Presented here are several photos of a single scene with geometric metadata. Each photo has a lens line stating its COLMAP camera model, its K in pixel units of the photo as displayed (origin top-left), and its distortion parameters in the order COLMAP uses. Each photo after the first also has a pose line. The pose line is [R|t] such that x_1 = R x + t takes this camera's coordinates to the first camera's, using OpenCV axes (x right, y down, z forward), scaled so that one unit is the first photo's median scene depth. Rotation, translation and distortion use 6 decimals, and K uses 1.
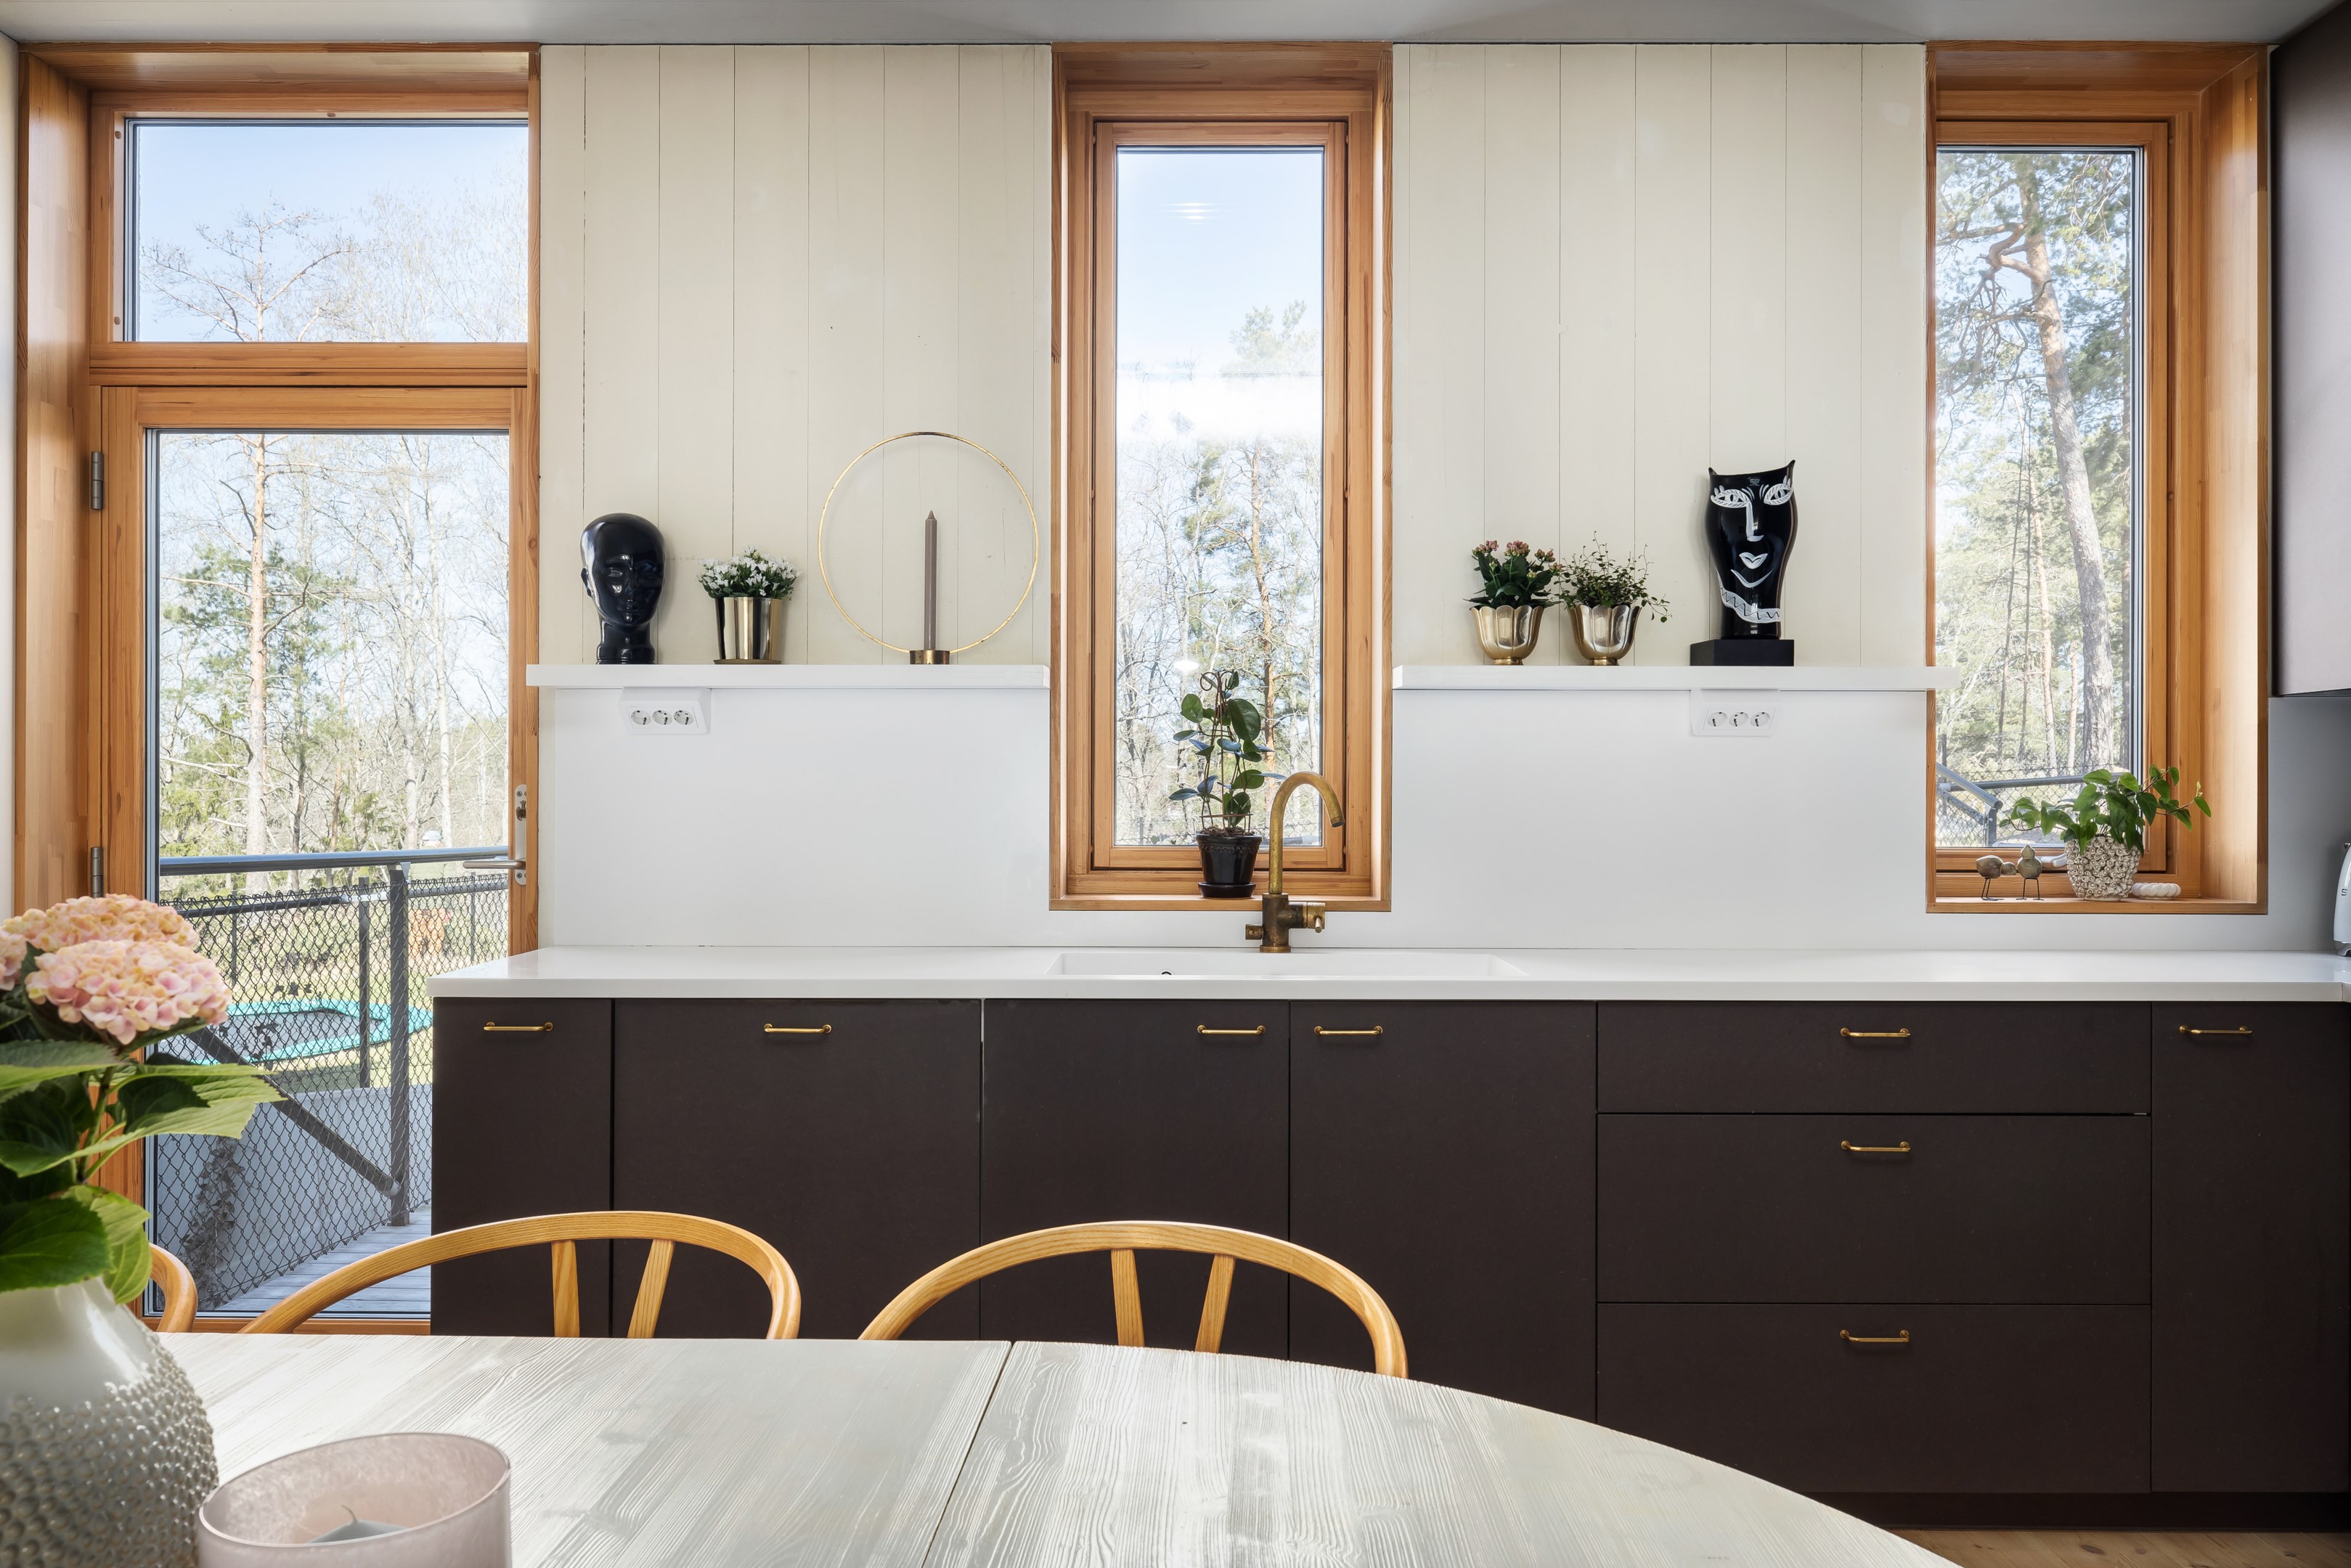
lens RADIAL K [[1817.3, 0, 1175.5], [0, 1817.3, 784.0], [0, 0, 1]] dist [-0.001982, 0.001283]
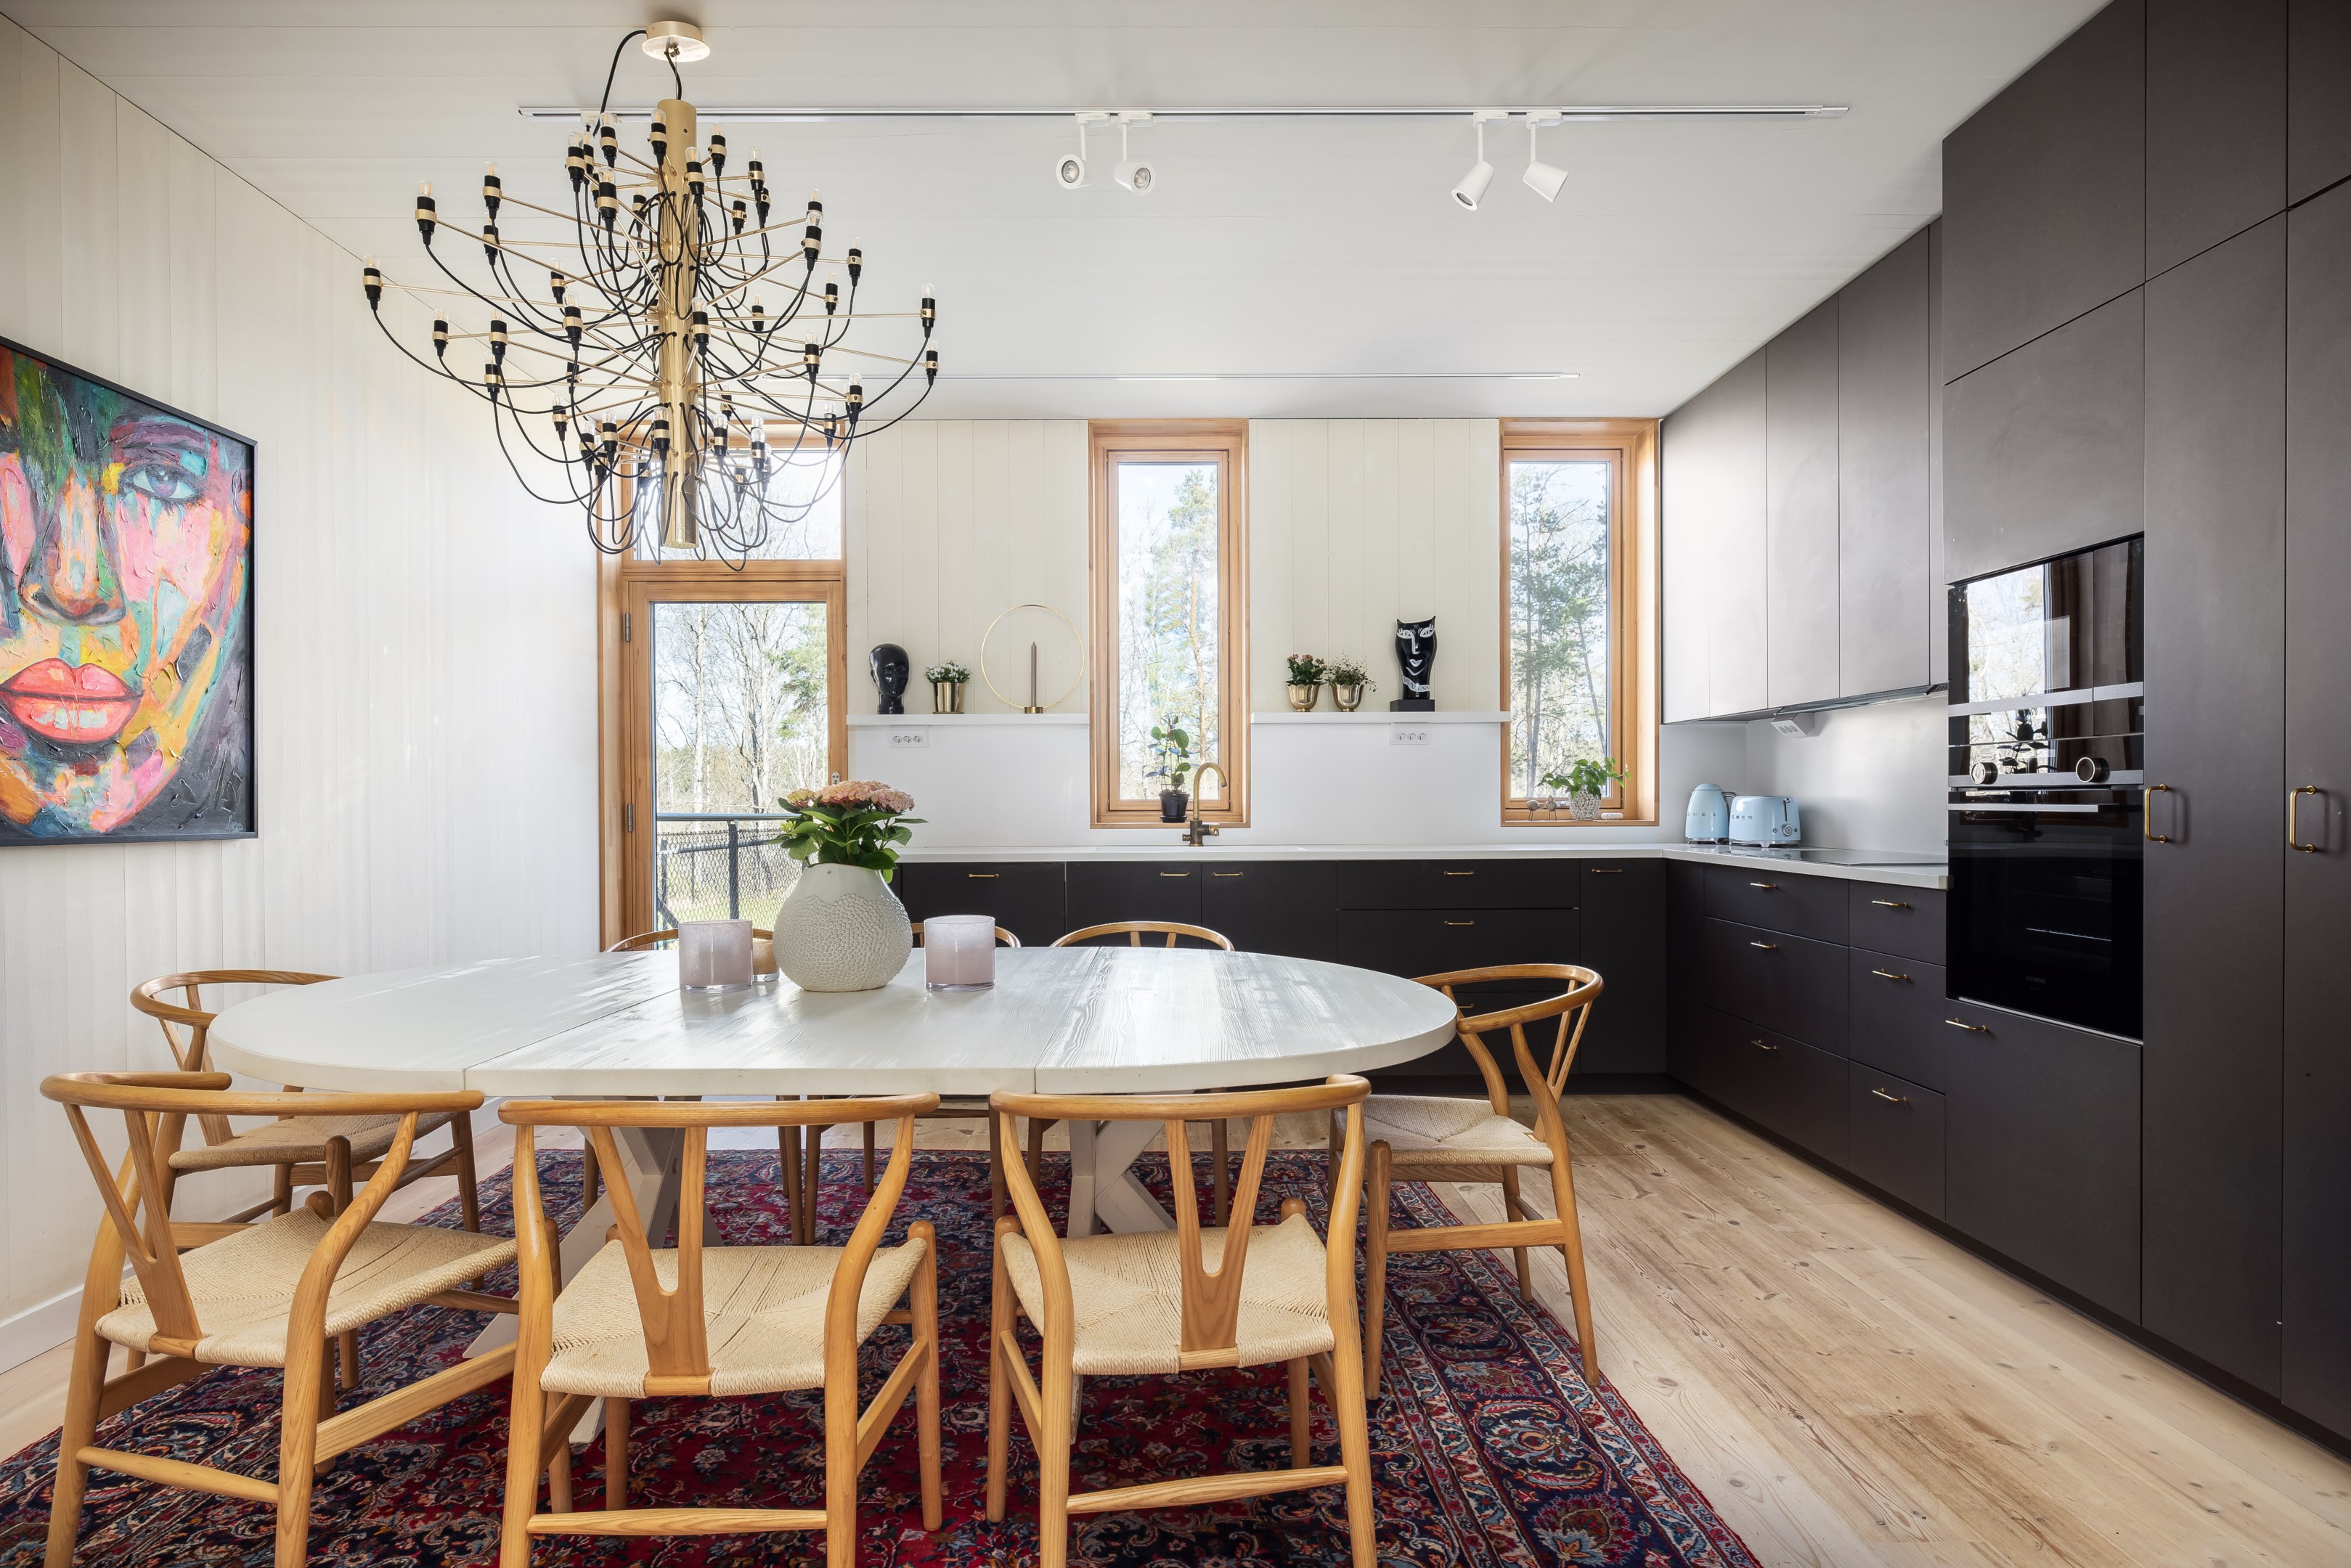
lens RADIAL K [[1285.9, 0, 1168.3], [0, 1285.9, 812.6], [0, 0, 1]] dist [0.001473, 0.000031]
pose [[0.999711, -0.008088, 0.022631, -0.011956], [0.007743, 0.999853, 0.015307, 0.028548], [-0.022752, -0.015127, 0.999627, -0.512520]]
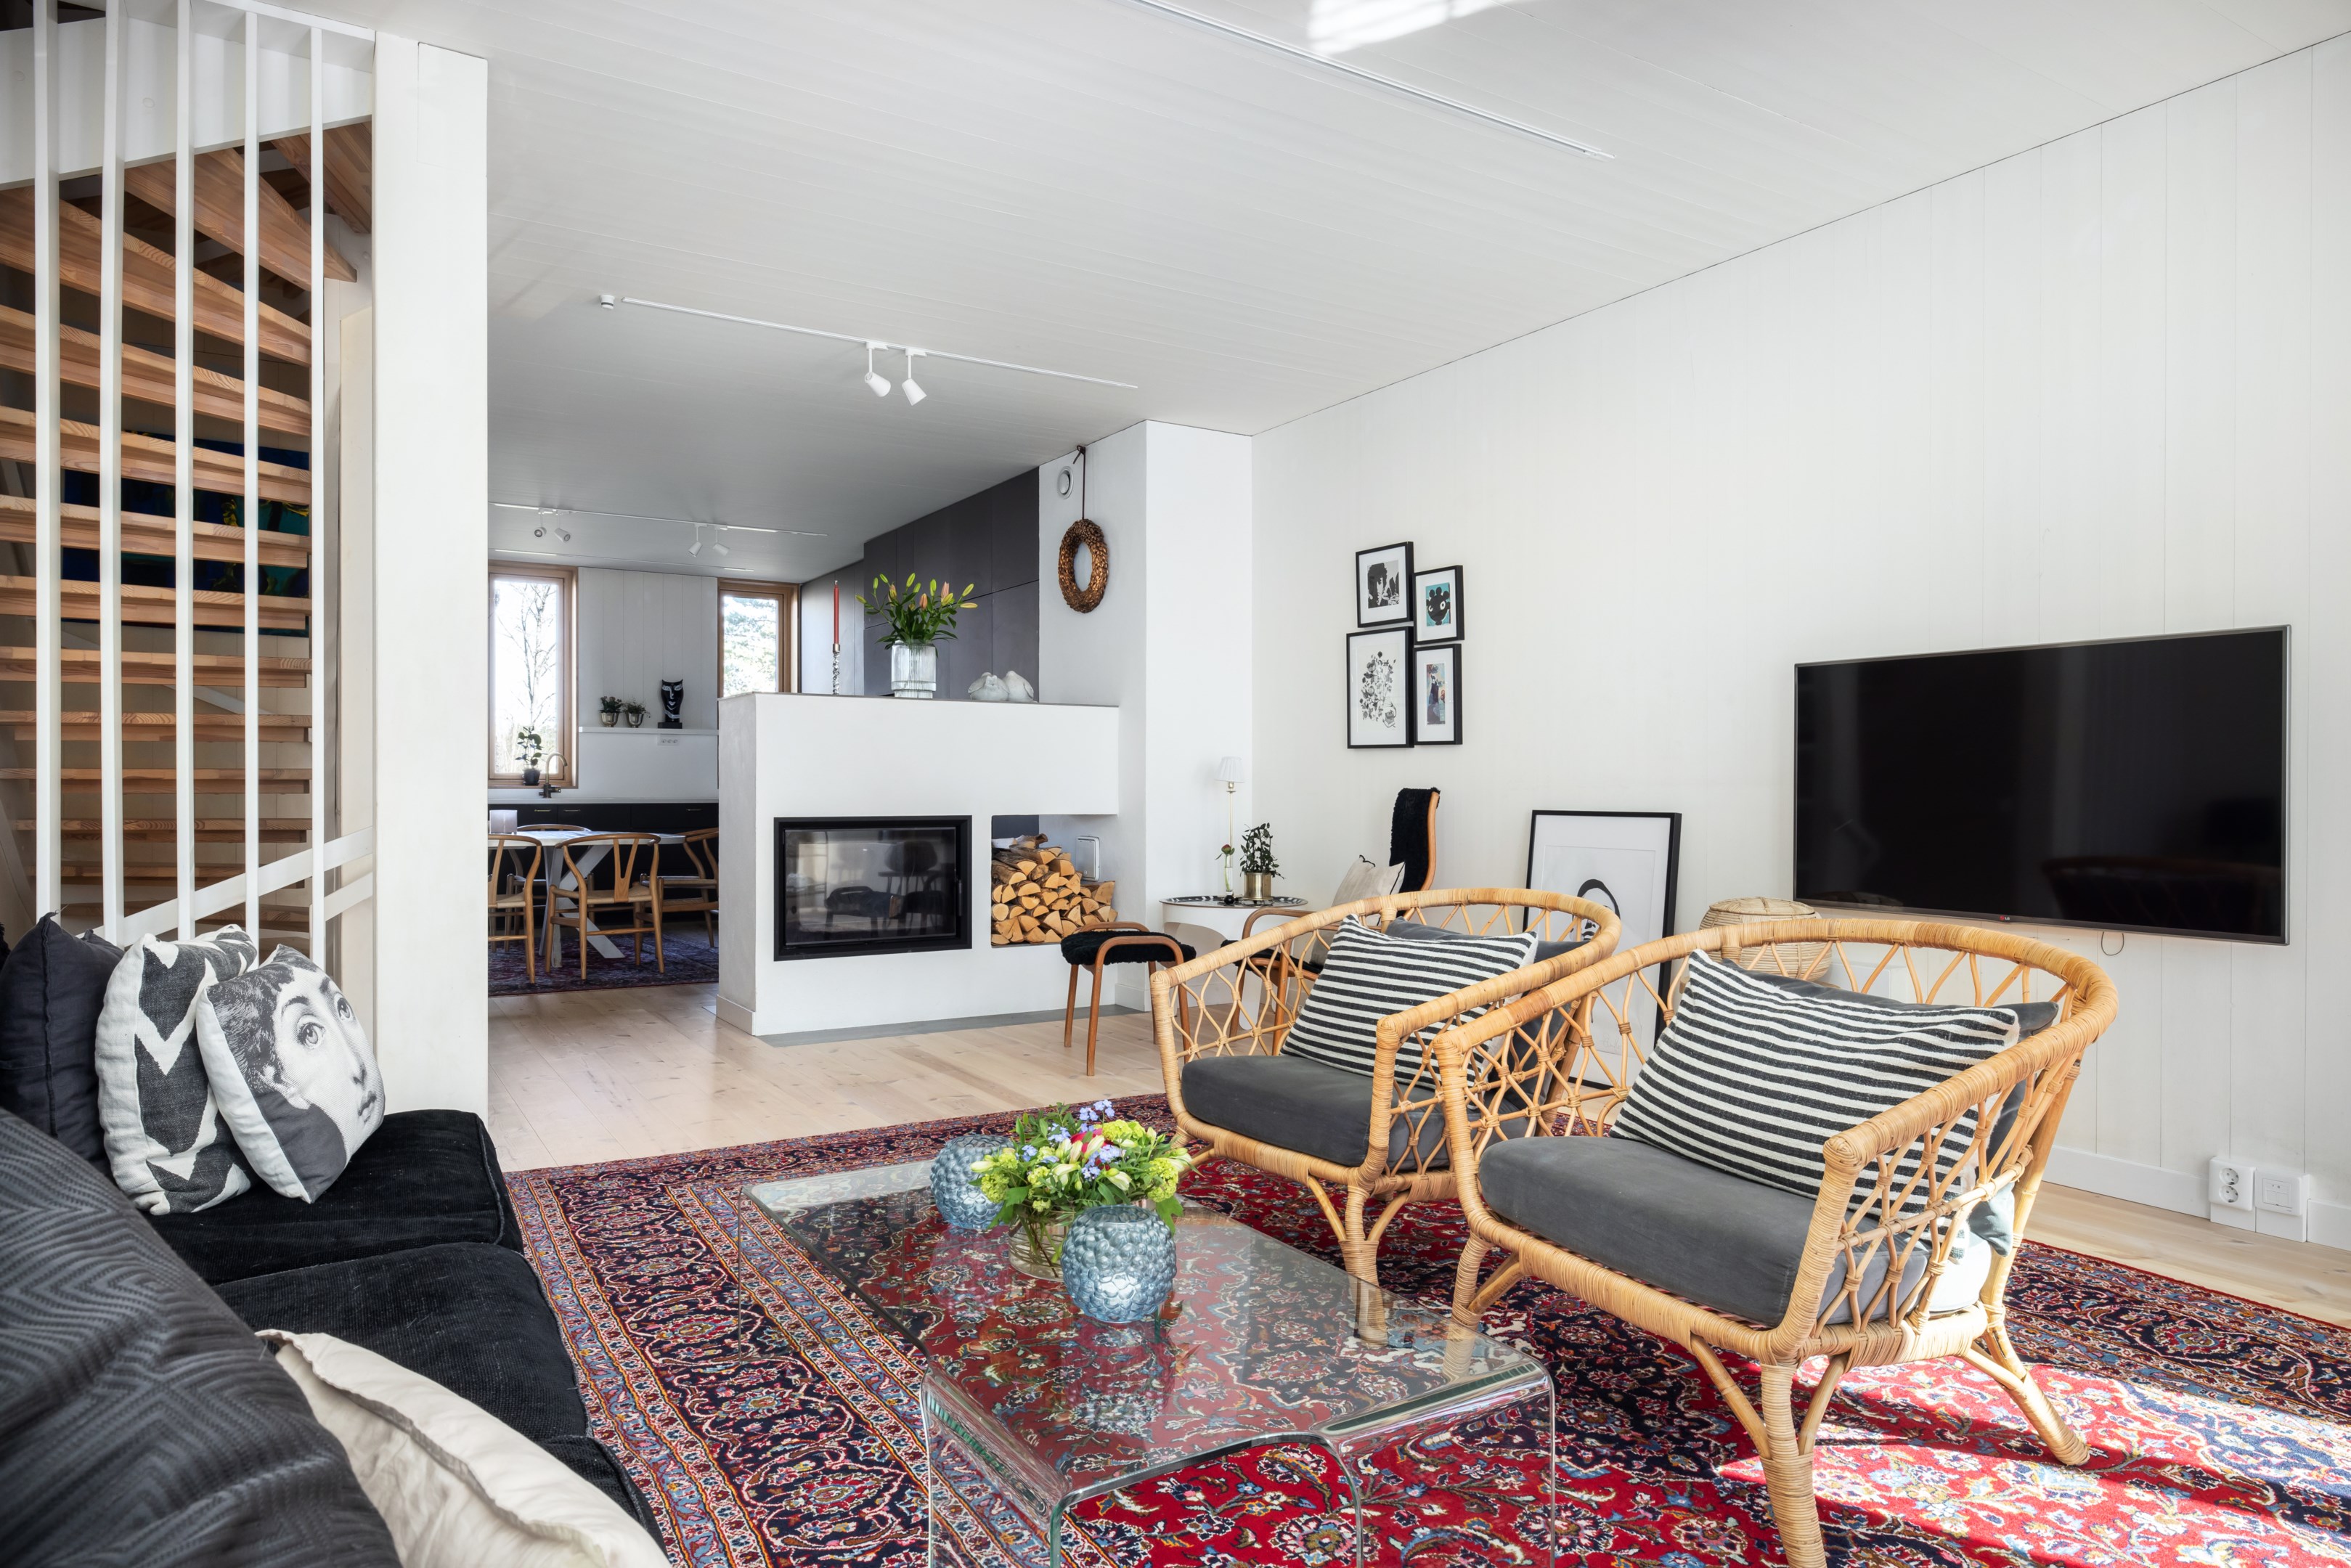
lens RADIAL K [[1413.2, 0, 1175.5], [0, 1413.2, 784.0], [0, 0, 1]] dist [0.000440, 0.000105]
pose [[0.850216, -0.000172, 0.526434, -0.399012], [-0.003642, 0.999974, 0.006210, 0.036822], [-0.526421, -0.007197, 0.850193, -2.317901]]
